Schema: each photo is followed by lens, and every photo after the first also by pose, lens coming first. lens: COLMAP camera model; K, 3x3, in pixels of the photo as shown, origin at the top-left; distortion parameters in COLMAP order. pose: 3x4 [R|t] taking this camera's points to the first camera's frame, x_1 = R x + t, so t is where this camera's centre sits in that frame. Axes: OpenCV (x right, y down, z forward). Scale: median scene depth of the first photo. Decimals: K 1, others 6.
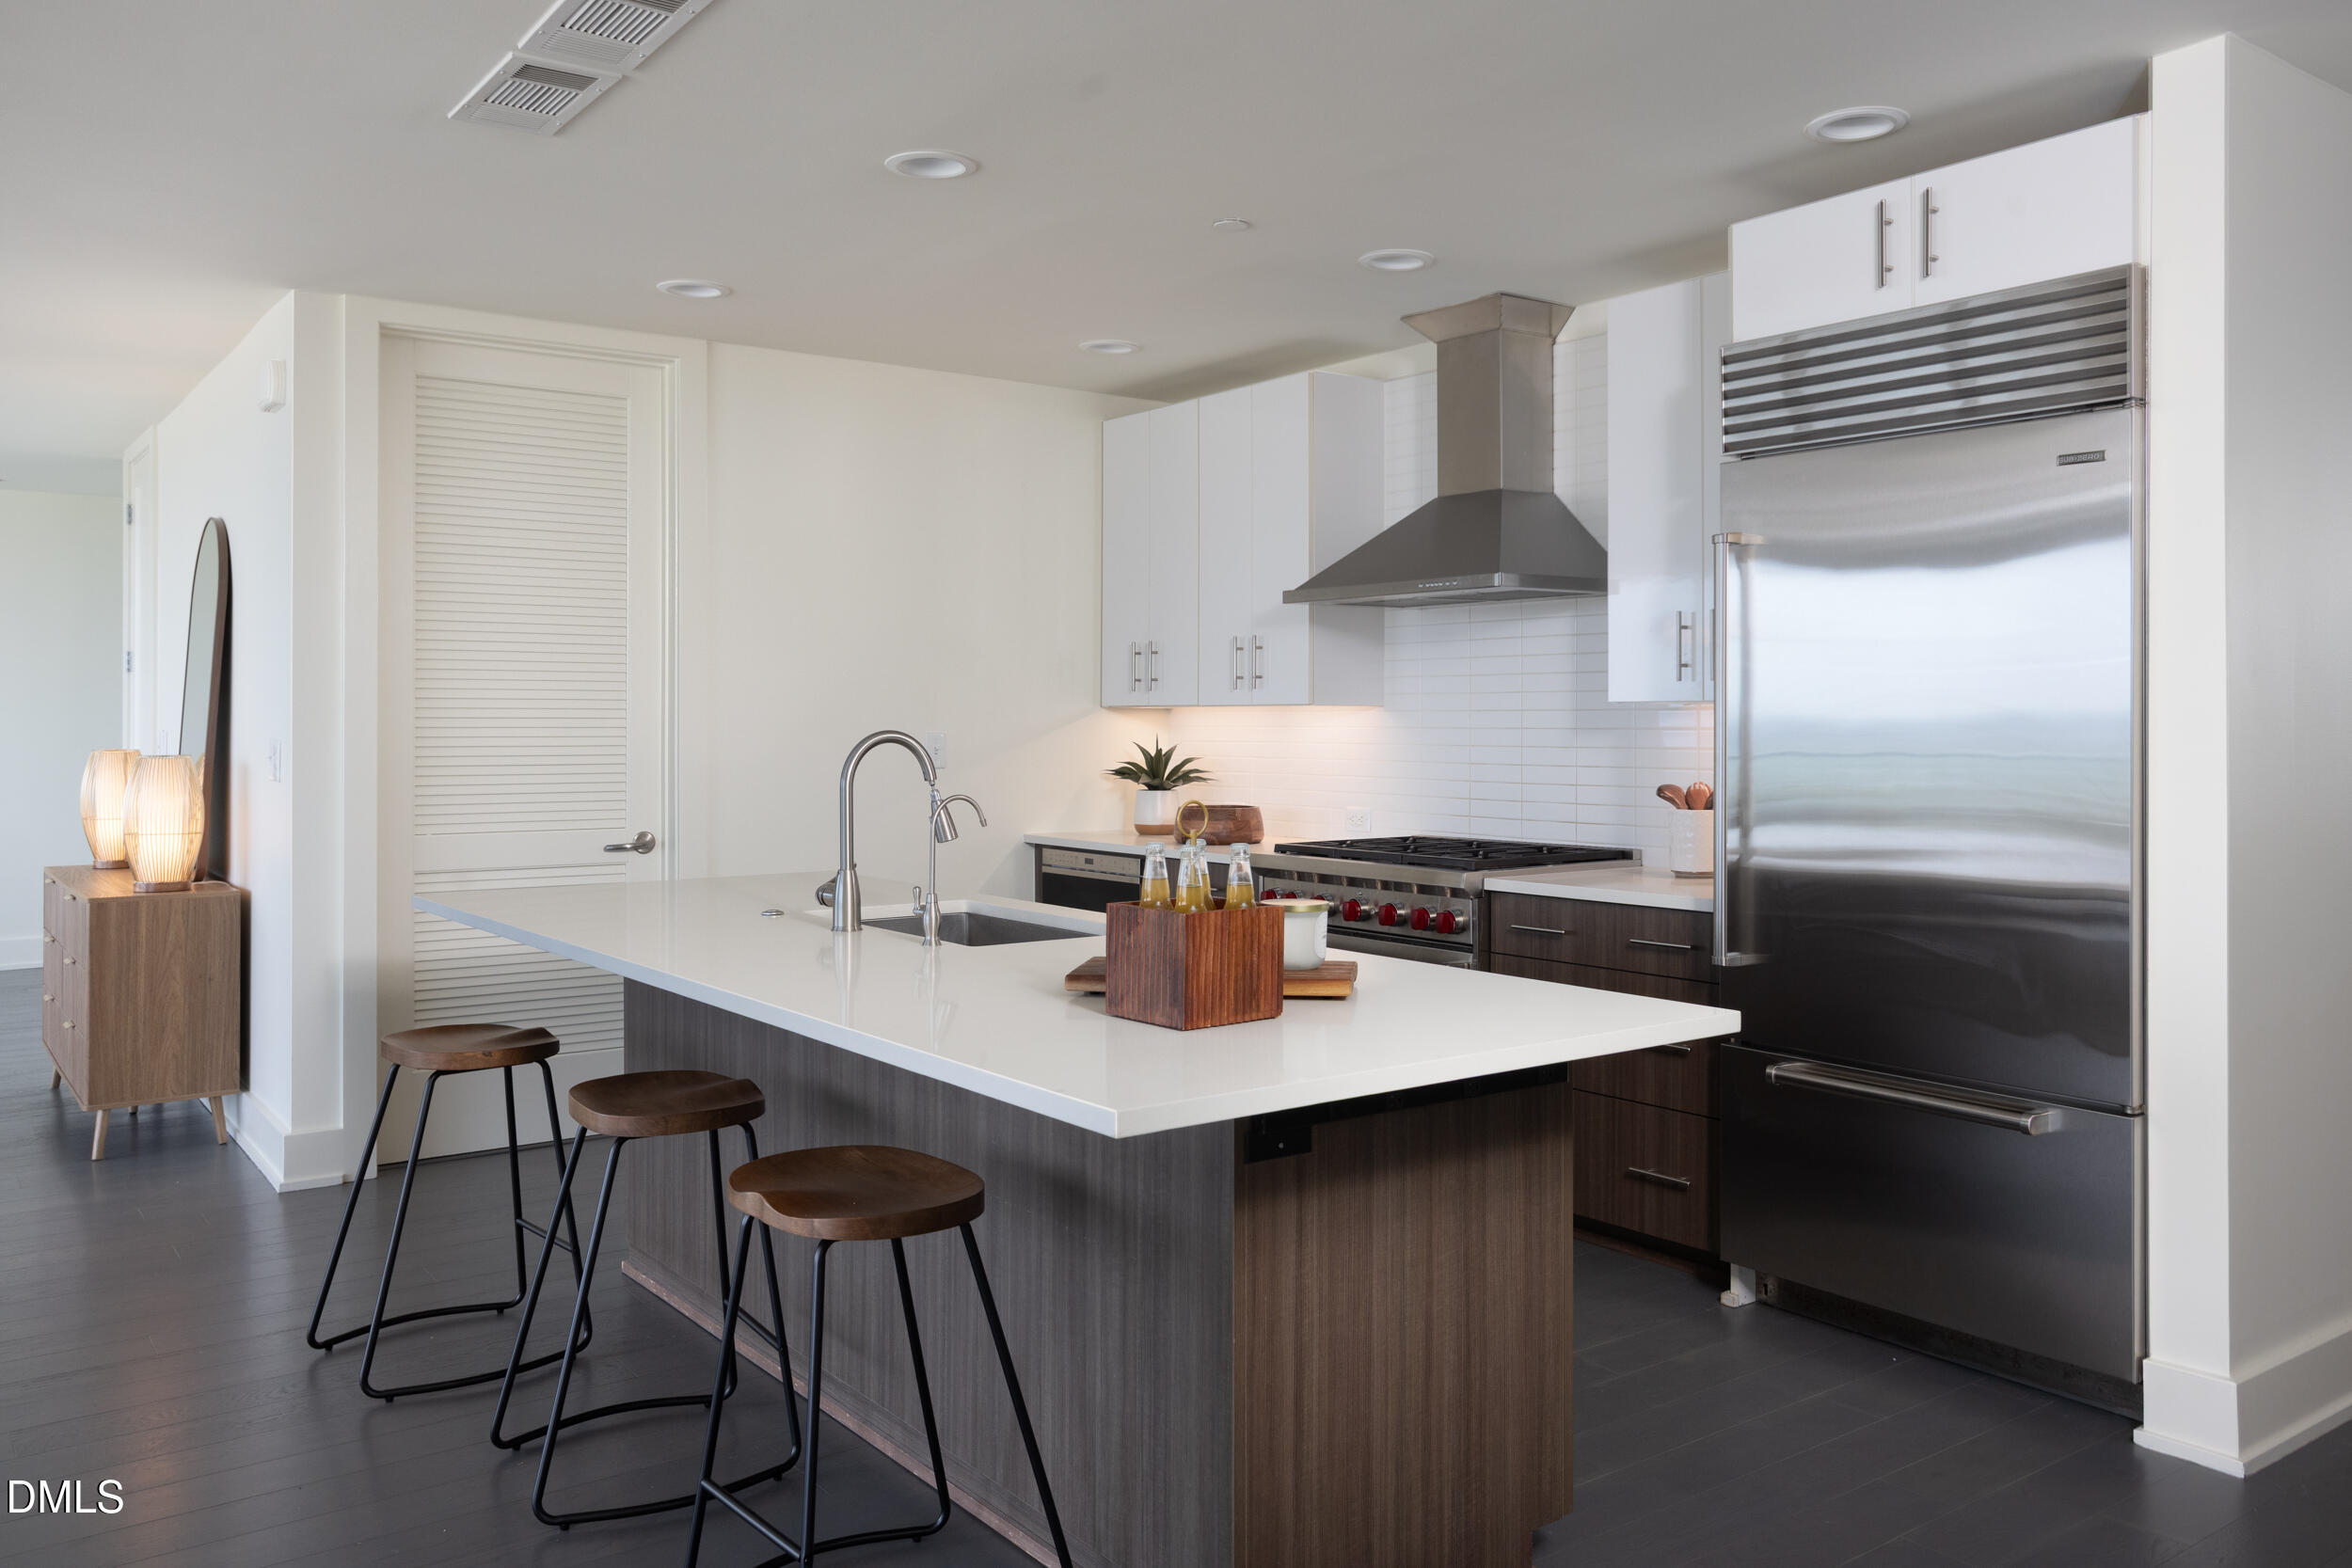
lens RADIAL K [[1827.7, 0, 1186.3], [0, 1827.7, 770.8], [0, 0, 1]] dist [-0.009039, 0.005267]
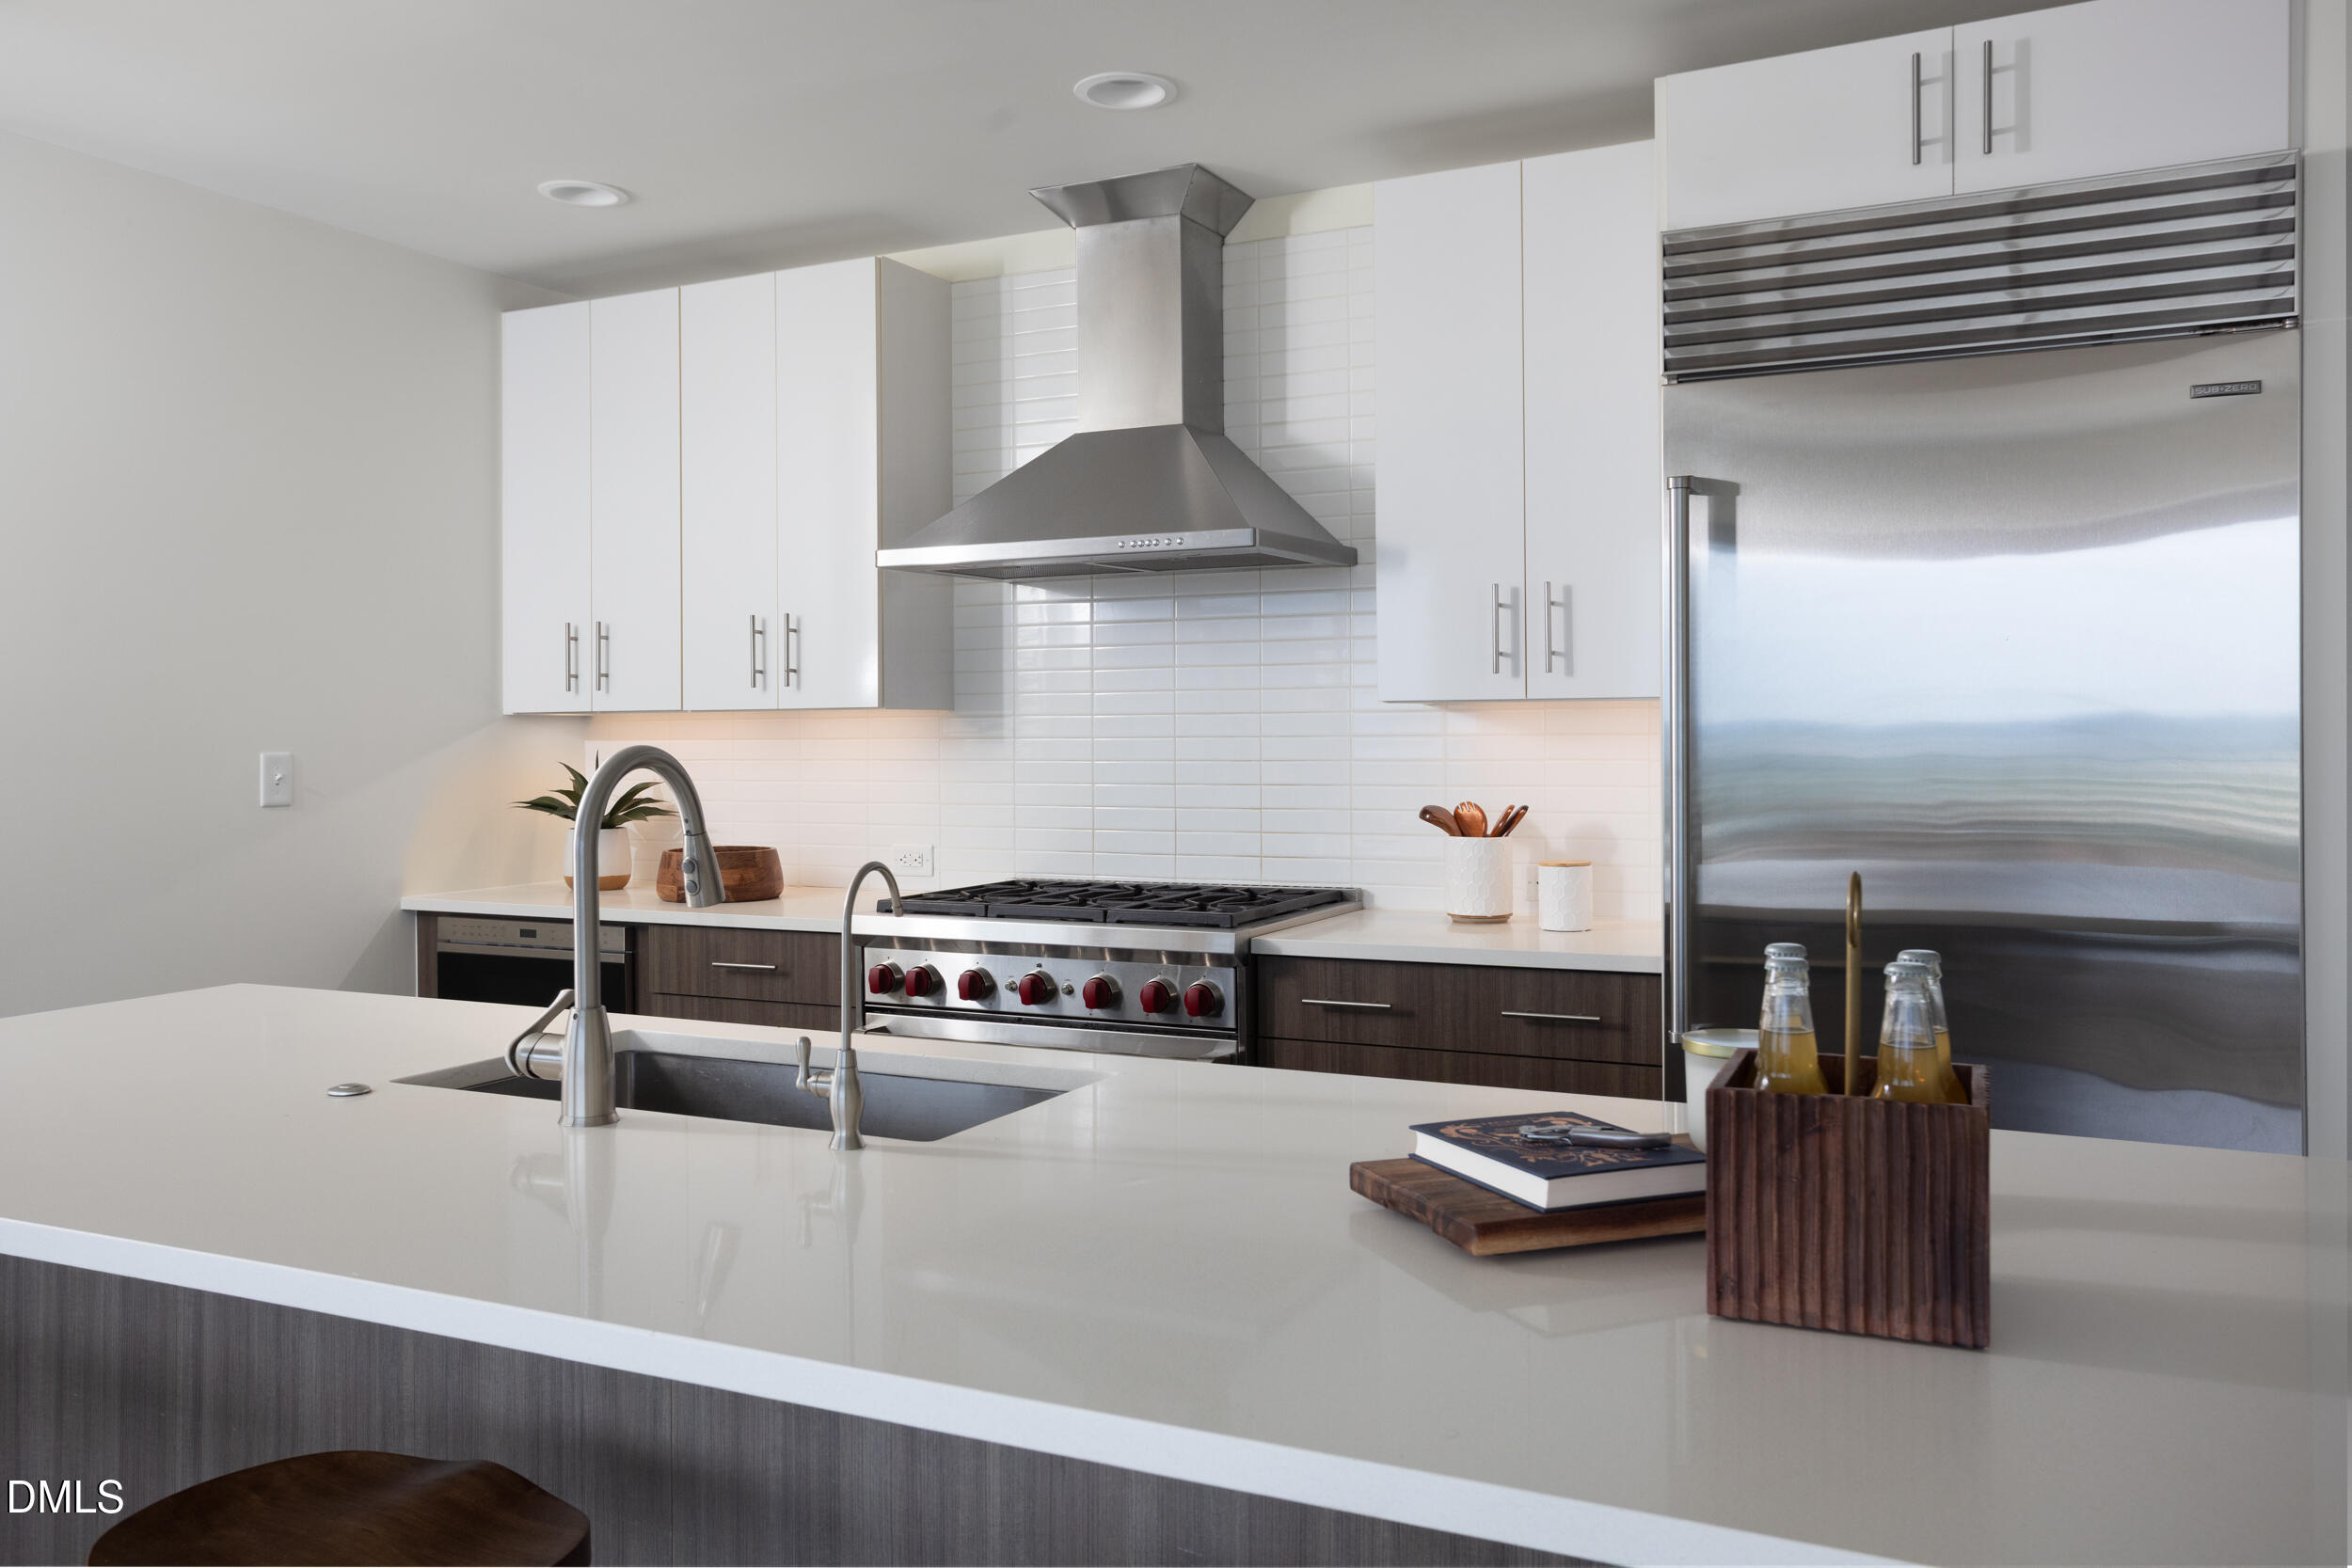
lens RADIAL K [[1938.4, 0, 1133.4], [0, 1938.4, 755.0], [0, 0, 1]] dist [0.026275, -0.017561]
pose [[0.904011, -0.013799, 0.427286, -0.215737], [0.020269, 0.999738, -0.010596, -0.008444], [-0.427028, 0.018239, 0.904054, 0.303772]]
